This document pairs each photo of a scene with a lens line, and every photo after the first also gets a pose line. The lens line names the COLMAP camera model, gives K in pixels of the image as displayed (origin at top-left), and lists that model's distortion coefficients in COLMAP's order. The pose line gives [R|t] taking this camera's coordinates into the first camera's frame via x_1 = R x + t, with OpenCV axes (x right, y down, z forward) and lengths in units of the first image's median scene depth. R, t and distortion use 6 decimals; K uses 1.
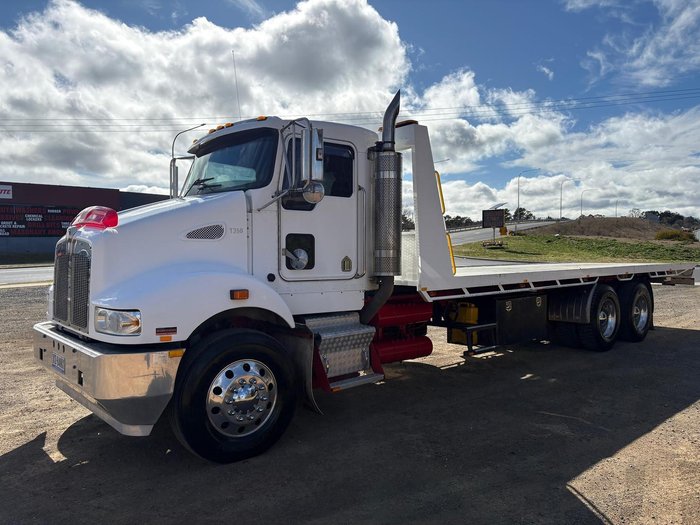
lens RADIAL K [[517.2, 0, 350.0], [0, 517.2, 262.5], [0, 0, 1]] dist [0.069364, -0.077489]
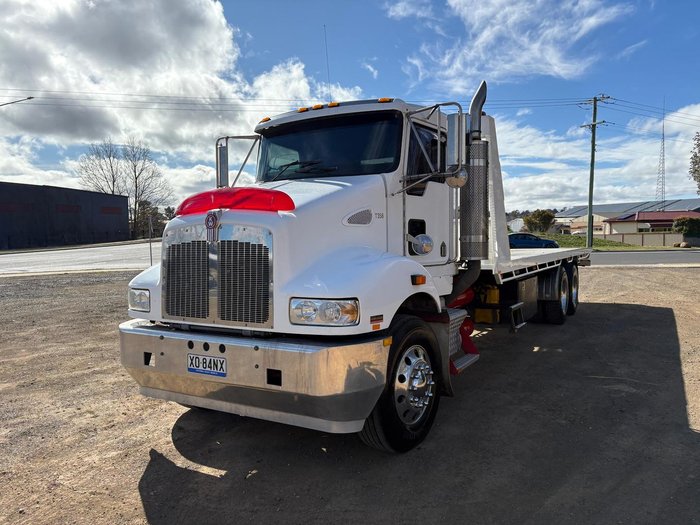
lens RADIAL K [[518.4, 0, 363.2], [0, 518.4, 263.9], [0, 0, 1]] dist [0.032575, 0.000976]
pose [[0.950557, -0.024050, 0.309616, -0.548449], [0.018100, 0.999592, 0.022077, 0.007613], [-0.310021, -0.015381, 0.950605, 0.090227]]
